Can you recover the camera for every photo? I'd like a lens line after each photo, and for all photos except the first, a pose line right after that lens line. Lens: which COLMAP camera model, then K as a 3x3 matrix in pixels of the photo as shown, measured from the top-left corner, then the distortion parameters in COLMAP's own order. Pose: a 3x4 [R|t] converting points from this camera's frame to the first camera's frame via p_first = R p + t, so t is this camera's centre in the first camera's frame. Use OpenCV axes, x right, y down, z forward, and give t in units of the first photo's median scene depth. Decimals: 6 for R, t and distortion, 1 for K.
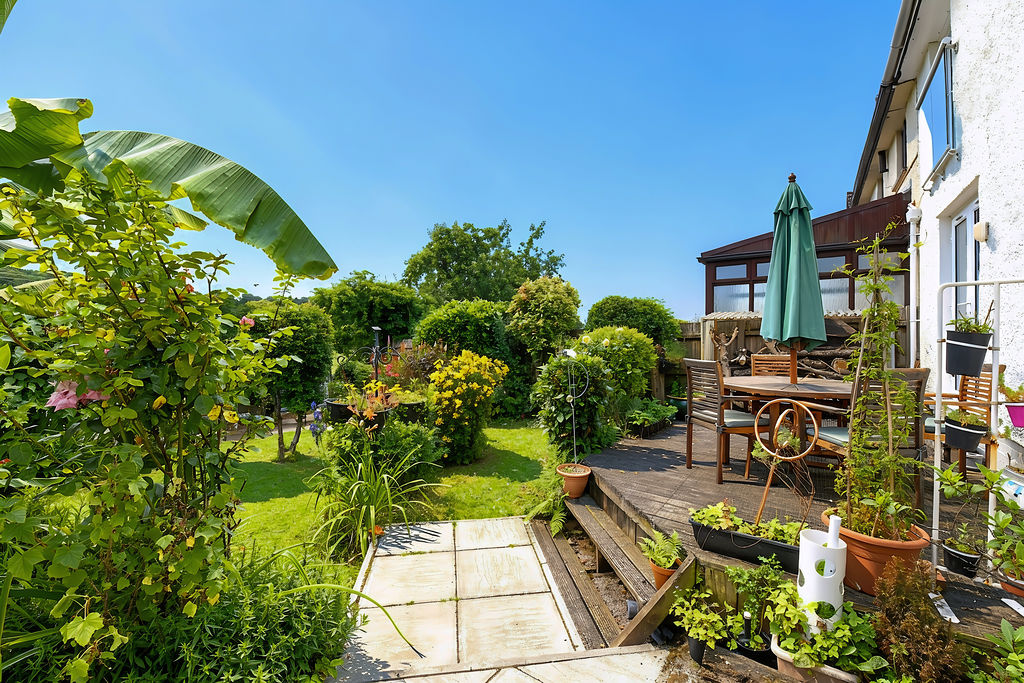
lens RADIAL K [[410.2, 0, 511.1], [0, 410.2, 336.6], [0, 0, 1]] dist [-0.022595, -0.000194]
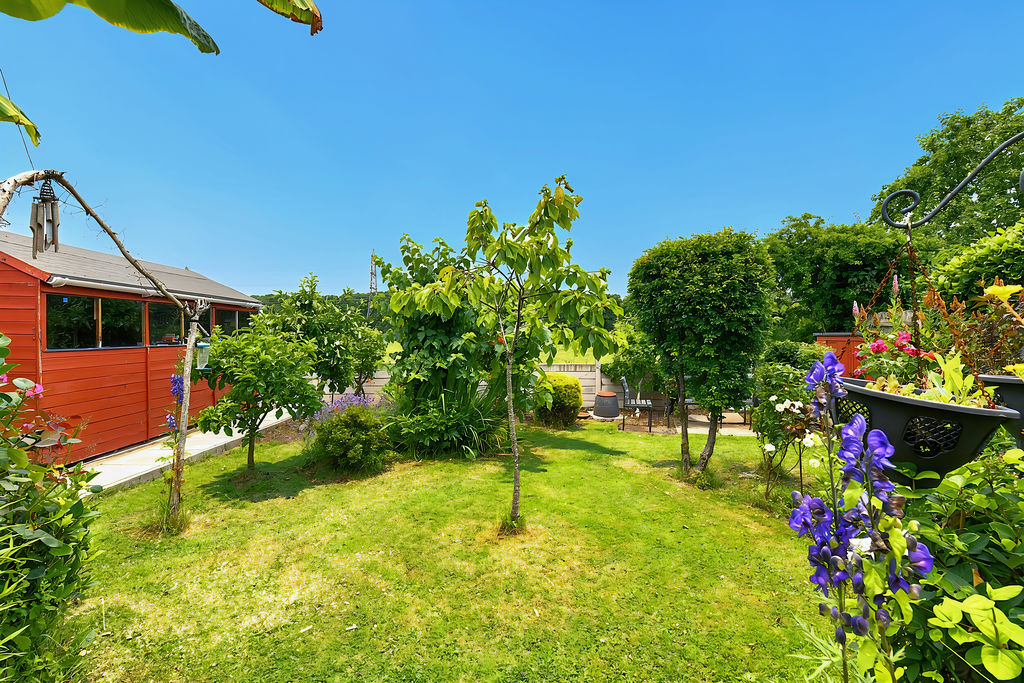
lens RADIAL K [[410.2, 0, 511.1], [0, 410.2, 336.6], [0, 0, 1]] dist [-0.022595, -0.000194]
pose [[0.593104, 0.000168, -0.805126, -0.264365], [0.004935, 0.999980, 0.003845, 0.097522], [0.805110, -0.006254, 0.593092, 0.498871]]
